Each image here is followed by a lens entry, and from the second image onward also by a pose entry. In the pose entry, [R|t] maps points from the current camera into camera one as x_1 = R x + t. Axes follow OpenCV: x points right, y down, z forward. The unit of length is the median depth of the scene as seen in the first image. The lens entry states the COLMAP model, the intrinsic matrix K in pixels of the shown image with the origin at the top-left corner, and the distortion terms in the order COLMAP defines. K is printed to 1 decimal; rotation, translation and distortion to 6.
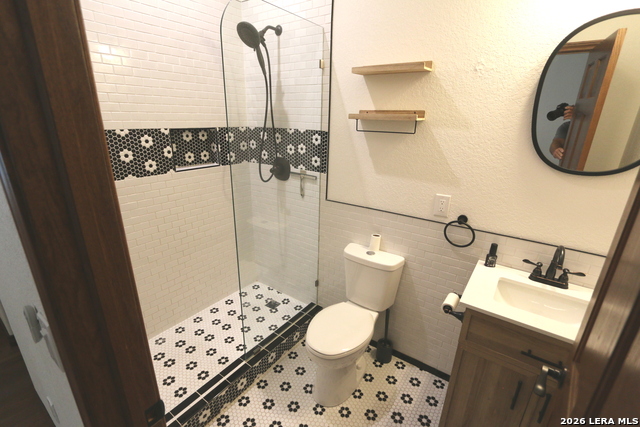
lens RADIAL K [[292.8, 0, 321.0], [0, 292.8, 215.1], [0, 0, 1]] dist [-0.015682, 0.000640]
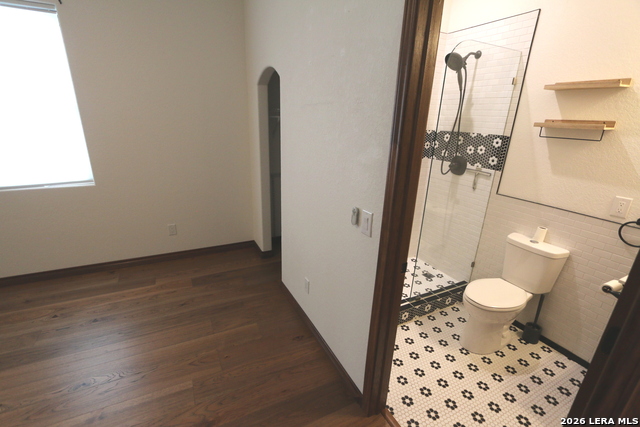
lens RADIAL K [[292.8, 0, 318.7], [0, 292.8, 217.6], [0, 0, 1]] dist [-0.015682, 0.000640]
pose [[0.882870, 0.159216, -0.441805, -0.089877], [-0.161270, 0.986352, 0.033188, 0.131359], [0.441059, 0.041949, 0.896497, -0.405860]]
